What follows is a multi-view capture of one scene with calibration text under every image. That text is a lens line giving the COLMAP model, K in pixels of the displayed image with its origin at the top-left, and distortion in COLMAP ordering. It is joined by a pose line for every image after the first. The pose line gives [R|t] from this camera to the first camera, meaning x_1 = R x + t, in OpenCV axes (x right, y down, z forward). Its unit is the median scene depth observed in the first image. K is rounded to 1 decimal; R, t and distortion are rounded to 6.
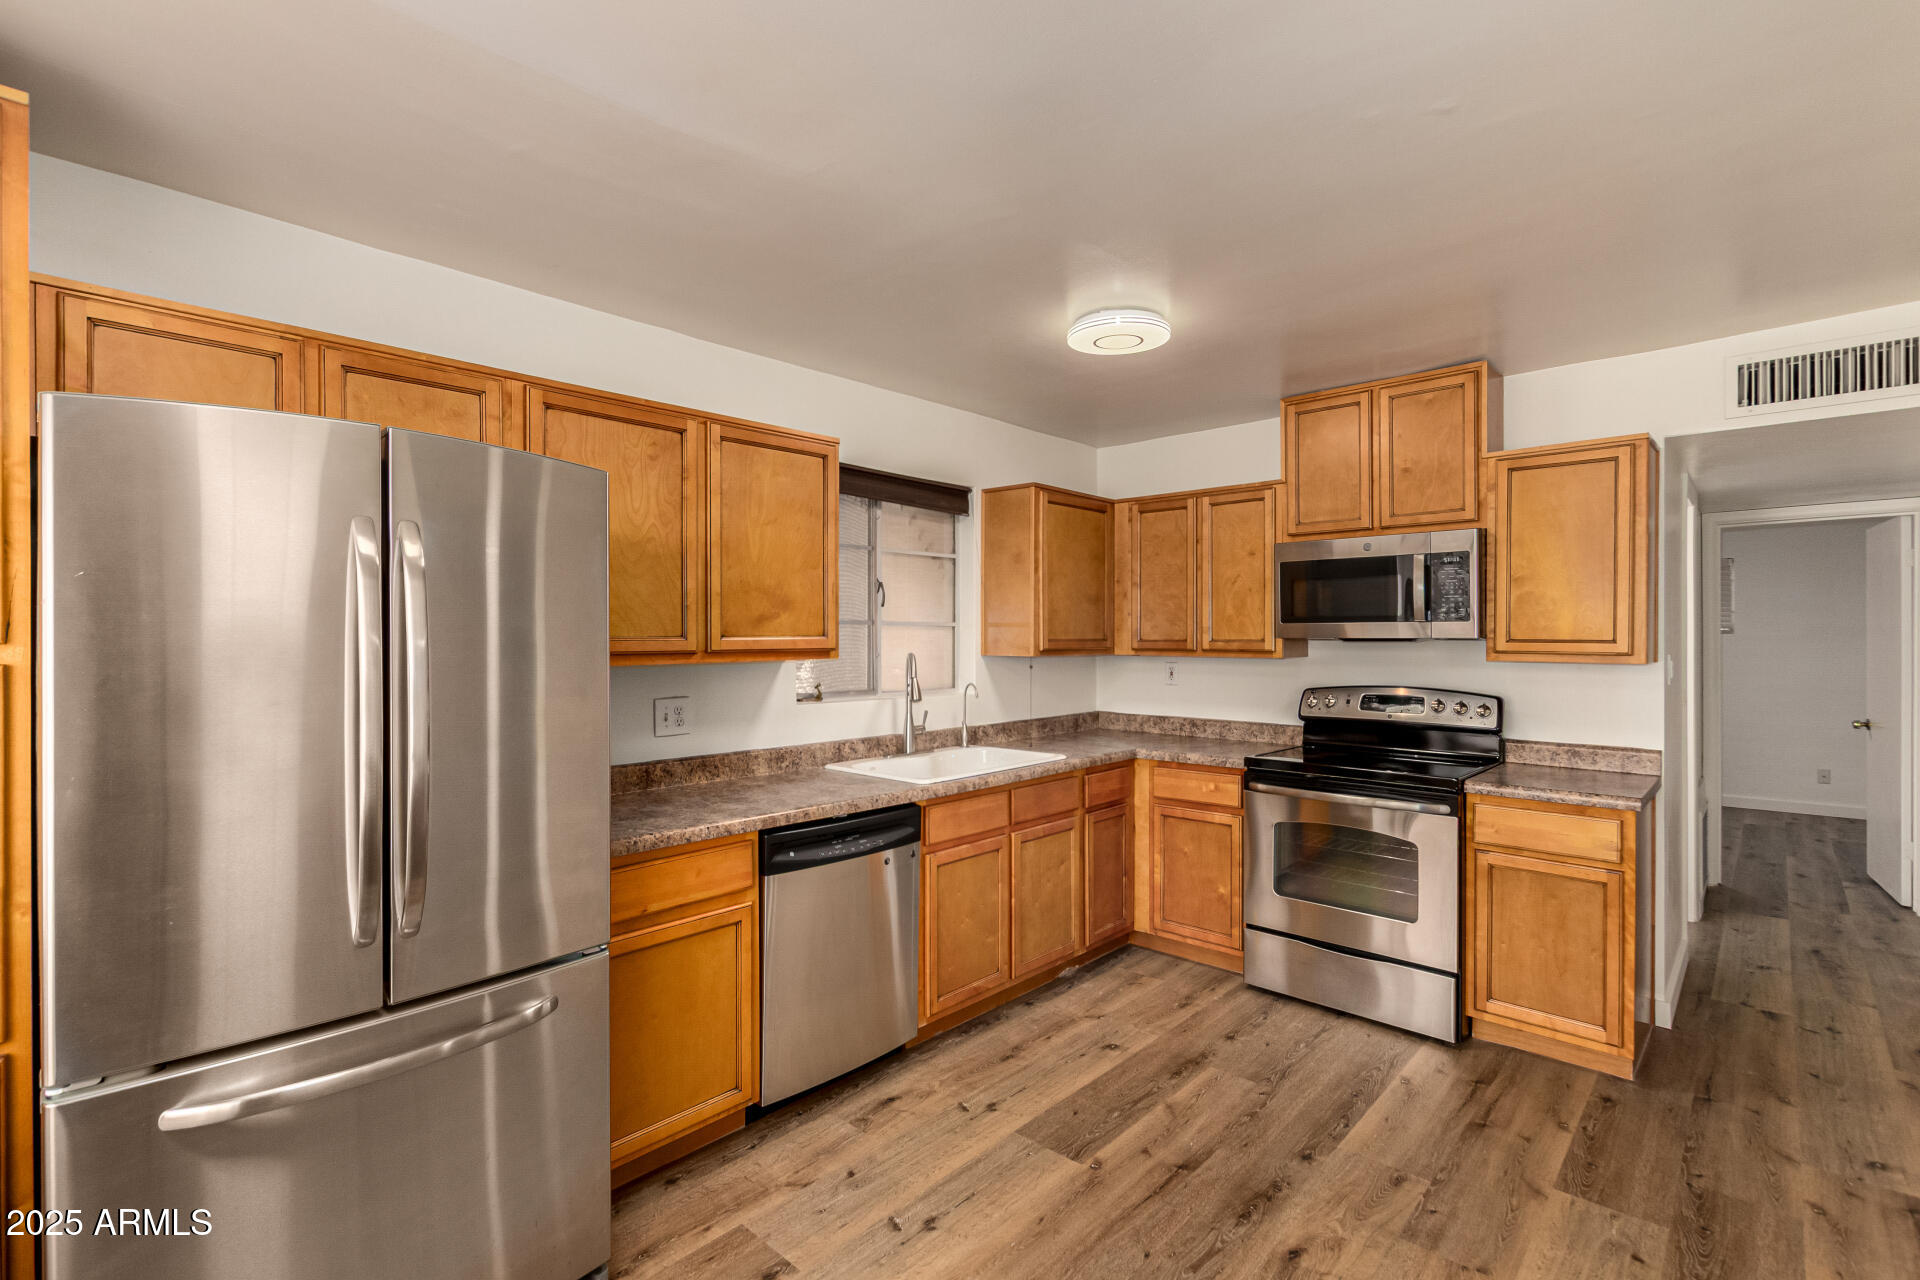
lens RADIAL K [[869.5, 0, 961.3], [0, 869.5, 639.9], [0, 0, 1]] dist [0.002774, -0.000485]
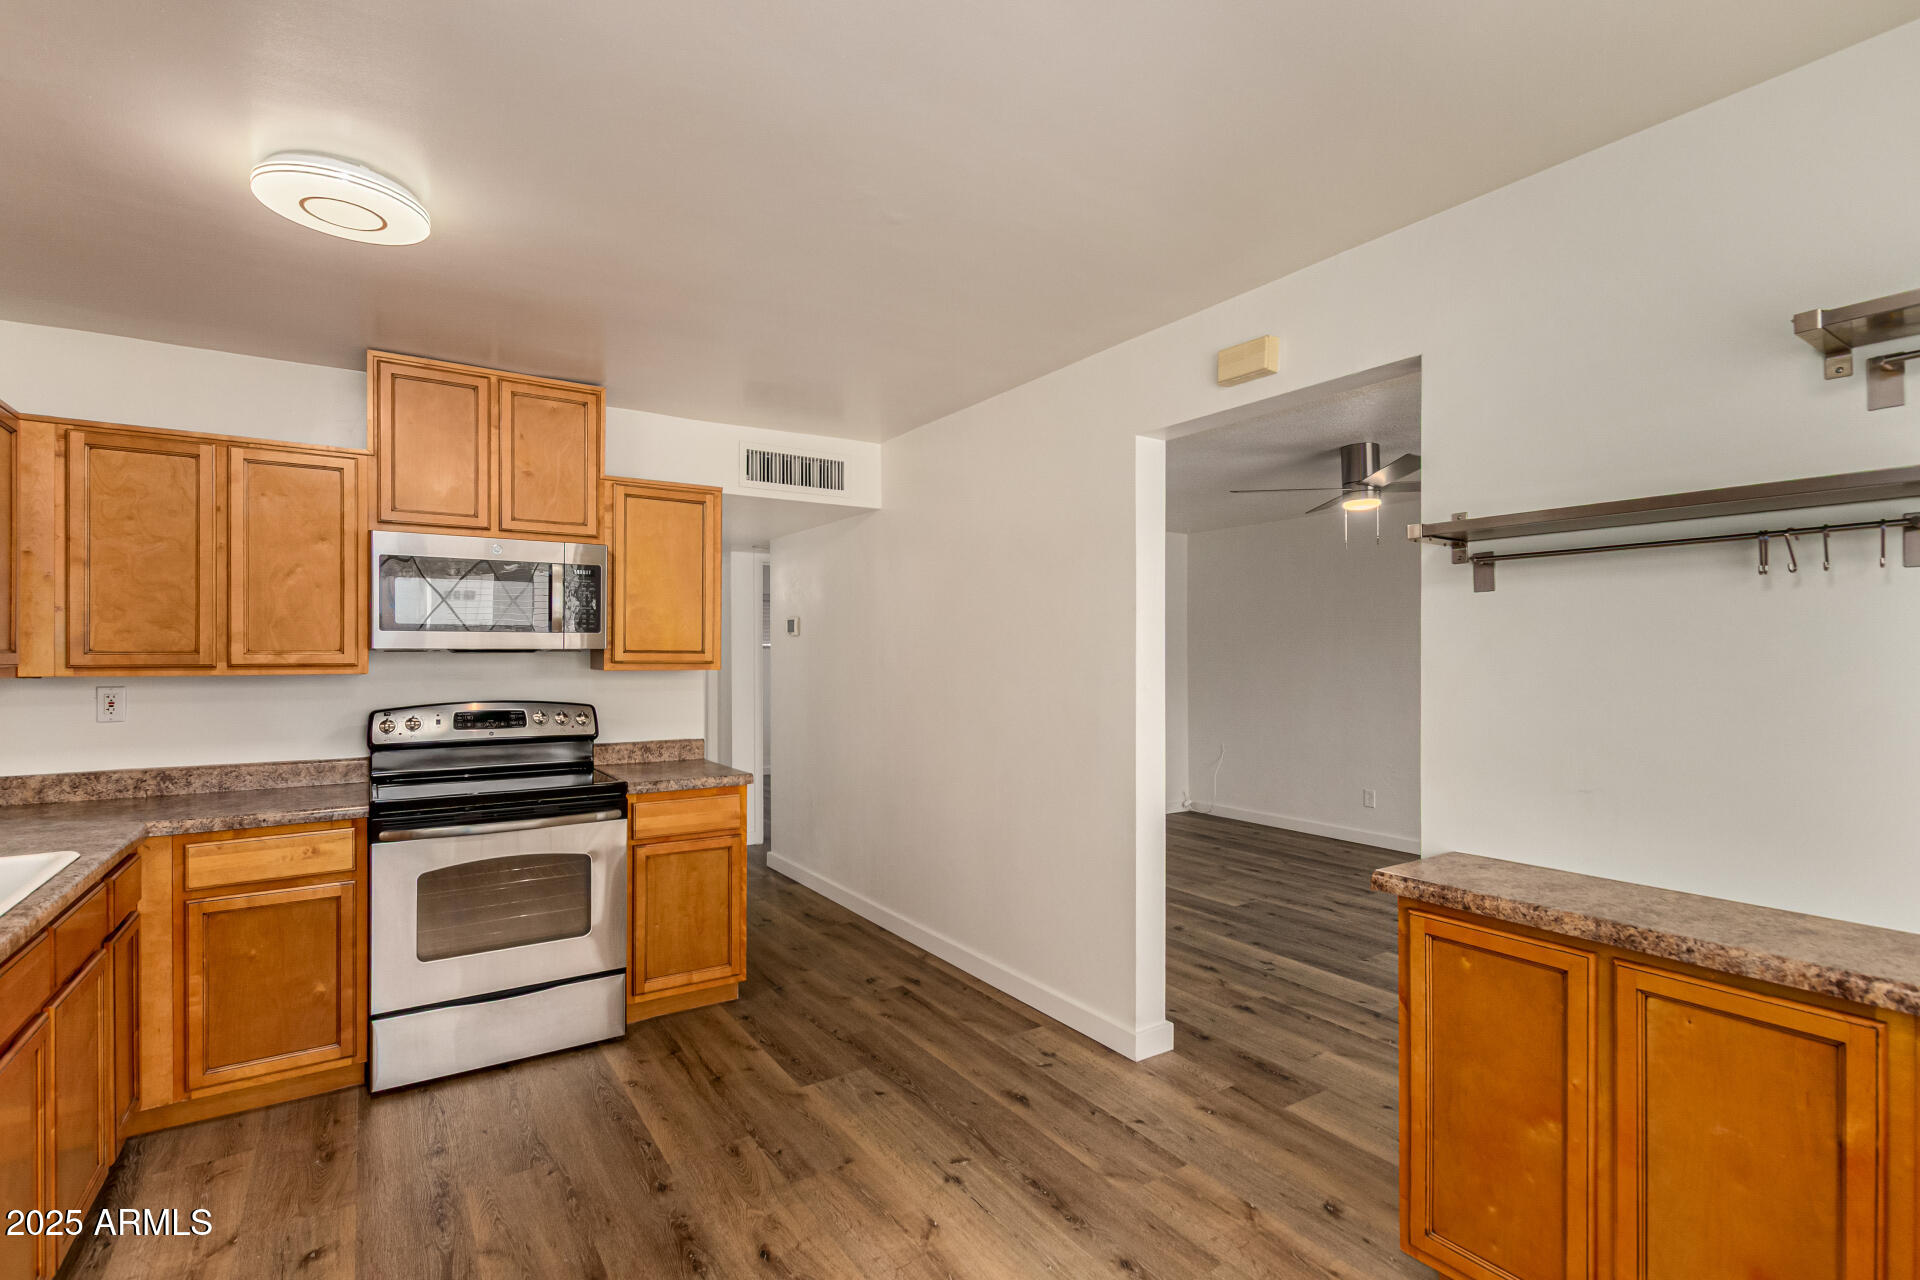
lens RADIAL K [[884.4, 0, 958.9], [0, 884.4, 656.1], [0, 0, 1]] dist [0.002825, -0.000399]
pose [[0.233554, -0.002698, 0.972340, -0.338013], [0.003597, 0.999992, 0.001911, 0.005755], [-0.972337, 0.003051, 0.233561, 0.323594]]
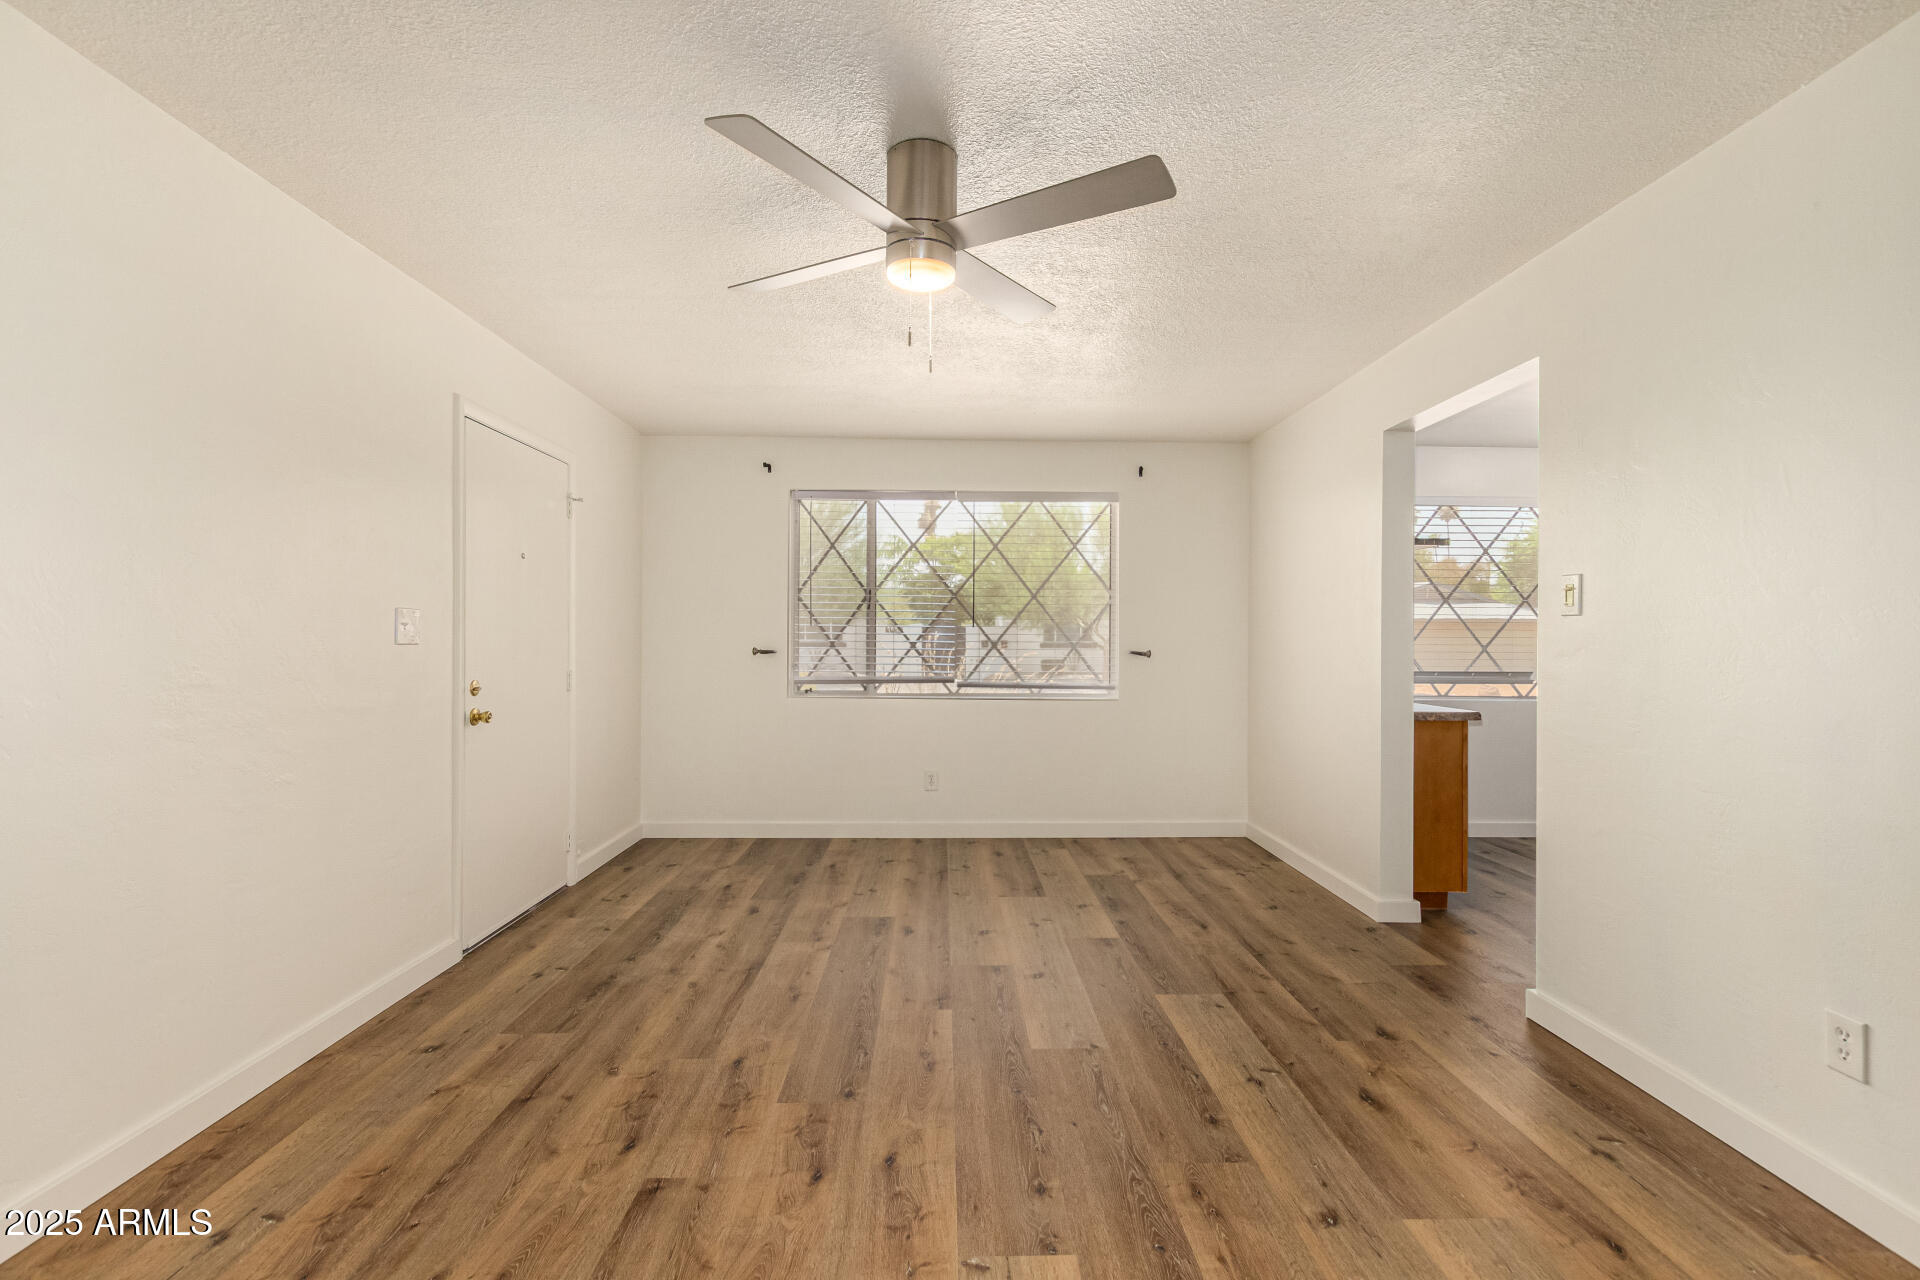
lens RADIAL K [[869.5, 0, 961.3], [0, 869.5, 639.9], [0, 0, 1]] dist [0.002774, -0.000485]
pose [[-0.716596, -0.004841, -0.697471, 1.614608], [-0.007806, 0.999969, 0.001079, 0.058618], [0.697444, 0.006218, -0.716612, 0.545929]]
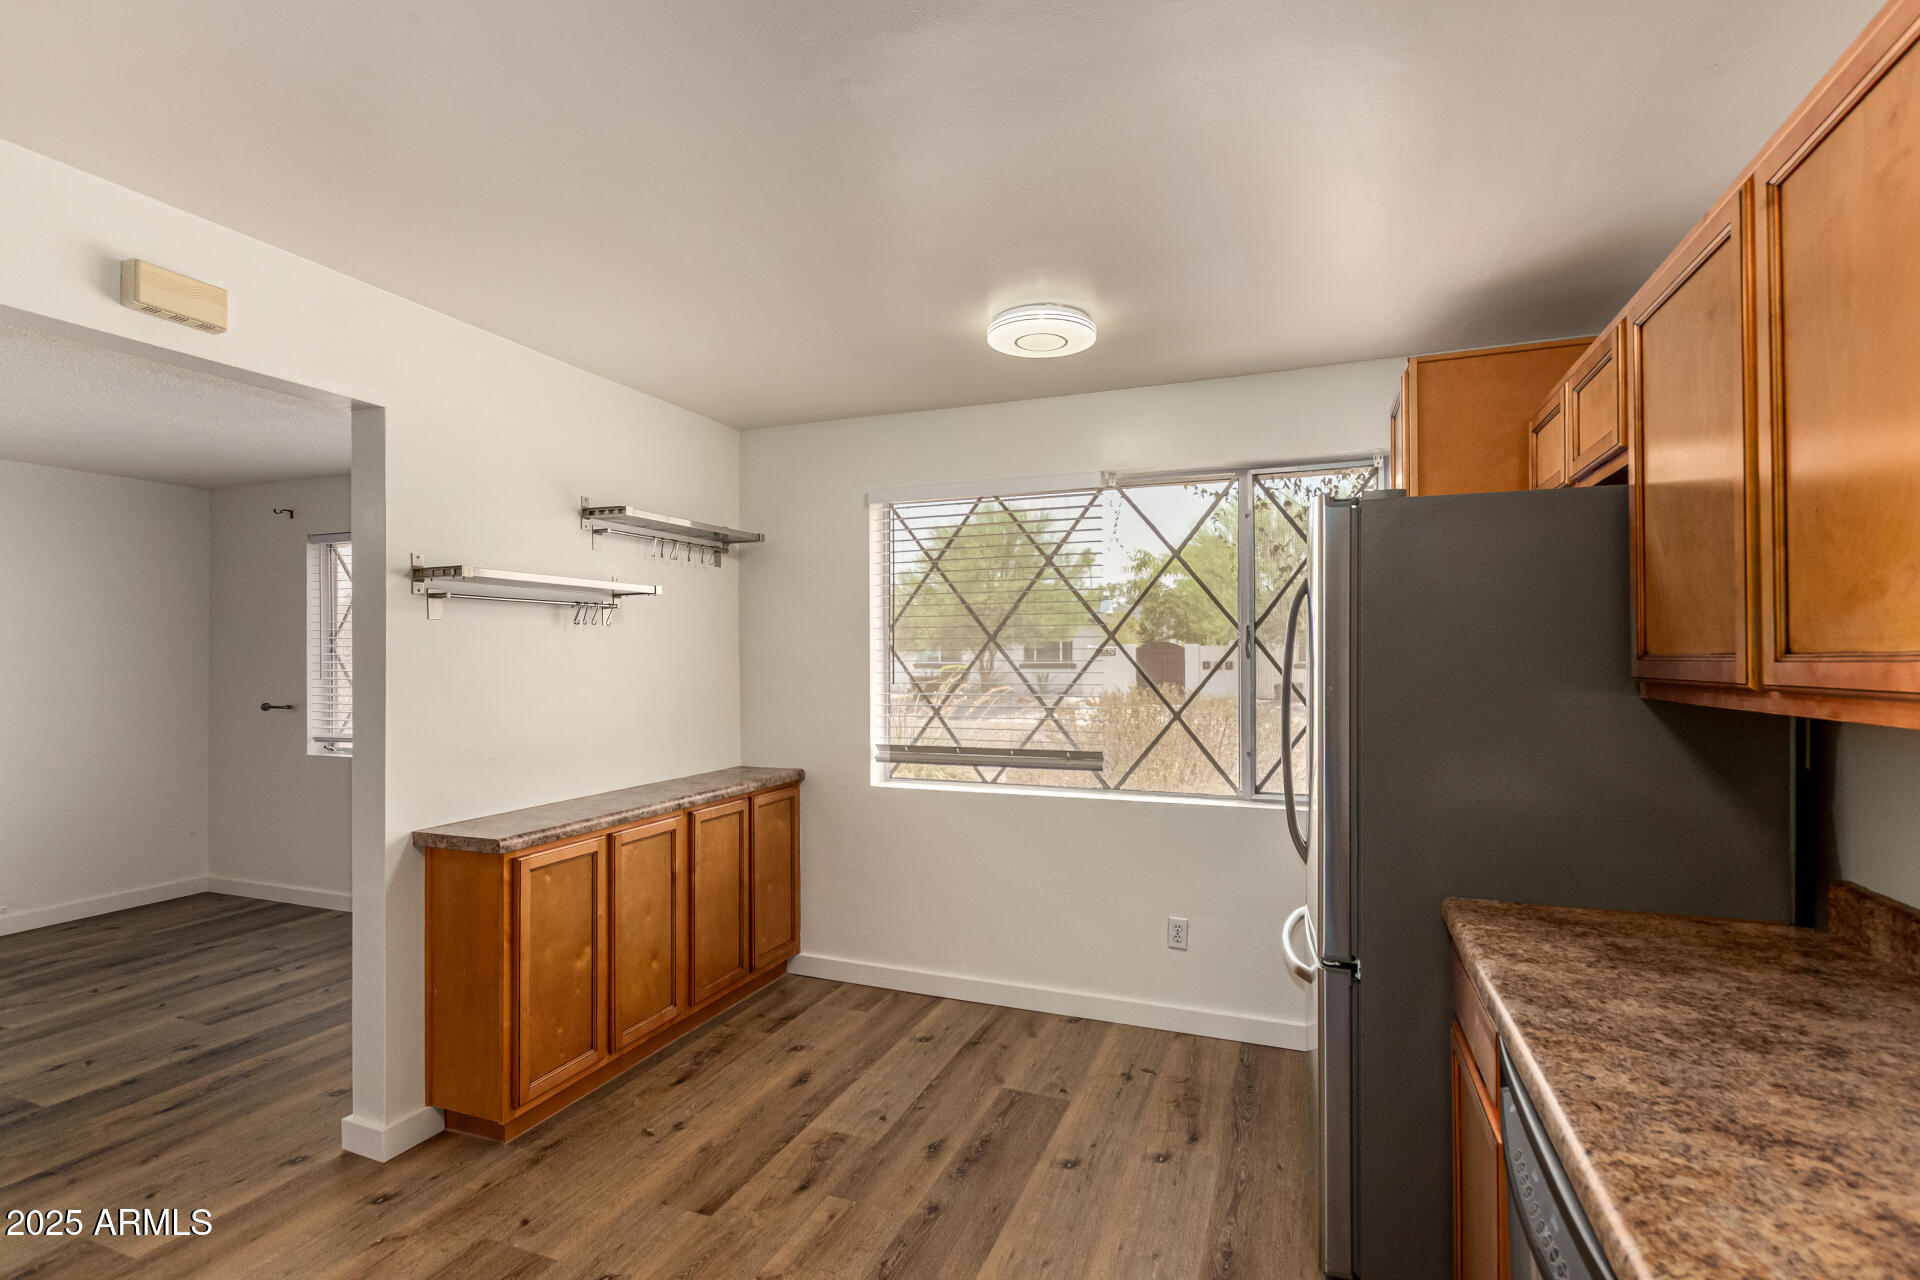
lens RADIAL K [[884.4, 0, 958.9], [0, 884.4, 656.1], [0, 0, 1]] dist [0.002825, -0.000399]
pose [[-0.930843, 0.003183, -0.365404, 0.207808], [0.003087, 0.999995, 0.000848, -0.003922], [0.365405, -0.000338, -0.930849, 1.028951]]
